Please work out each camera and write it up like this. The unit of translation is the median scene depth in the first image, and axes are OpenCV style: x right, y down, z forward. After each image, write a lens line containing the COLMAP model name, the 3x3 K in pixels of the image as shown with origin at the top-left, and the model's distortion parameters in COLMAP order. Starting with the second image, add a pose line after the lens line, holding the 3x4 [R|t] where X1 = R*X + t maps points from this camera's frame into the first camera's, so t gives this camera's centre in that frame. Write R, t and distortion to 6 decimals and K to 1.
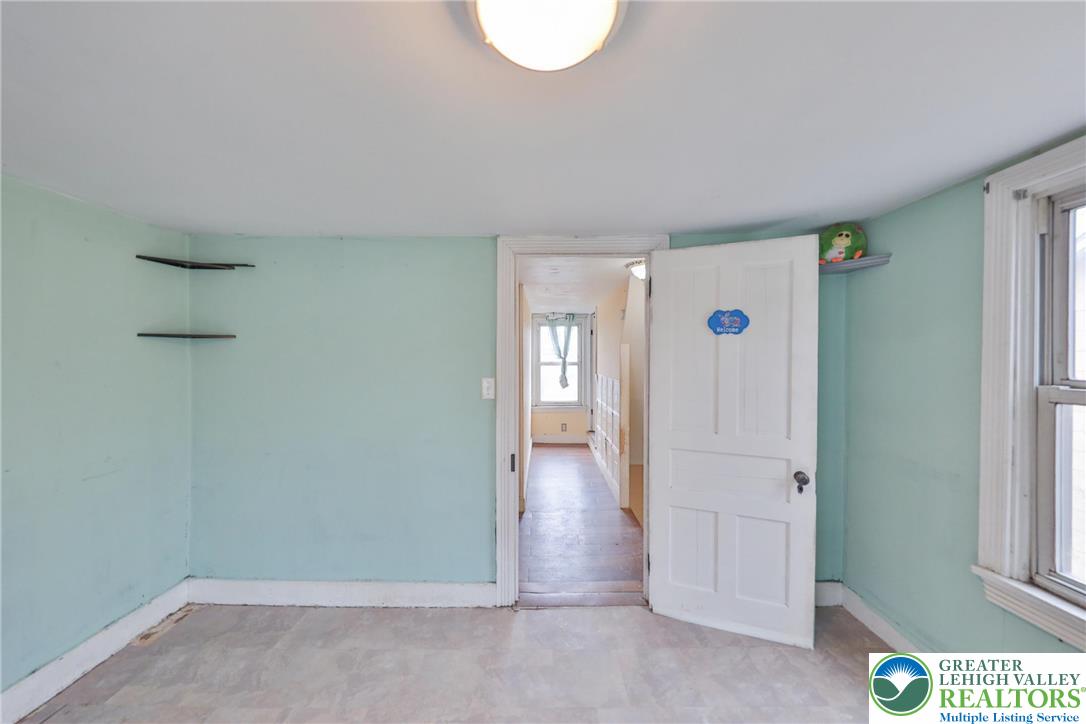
lens RADIAL K [[377.1, 0, 543.0], [0, 377.1, 362.0], [0, 0, 1]] dist [0.001275, 0.000024]
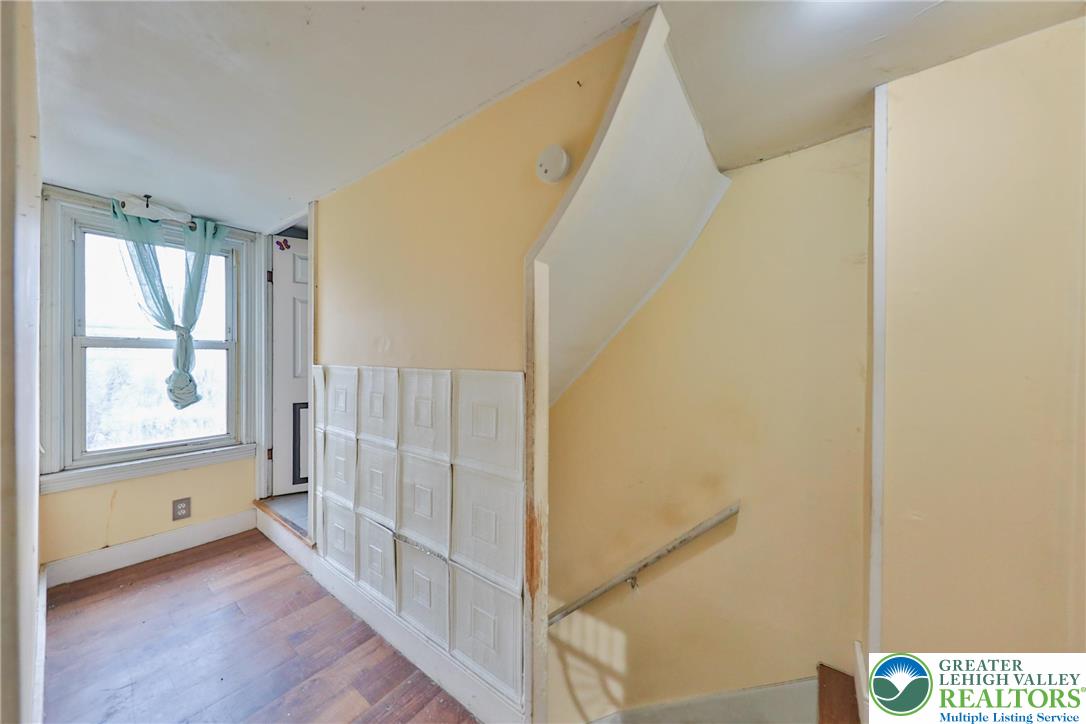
lens RADIAL K [[369.5, 0, 543.4], [0, 369.5, 361.6], [0, 0, 1]] dist [0.000540, -0.000051]
pose [[0.600851, 0.000368, 0.799361, -0.025334], [0.007221, 0.999957, -0.005888, 0.027632], [-0.799328, 0.009310, 0.600822, 0.477384]]
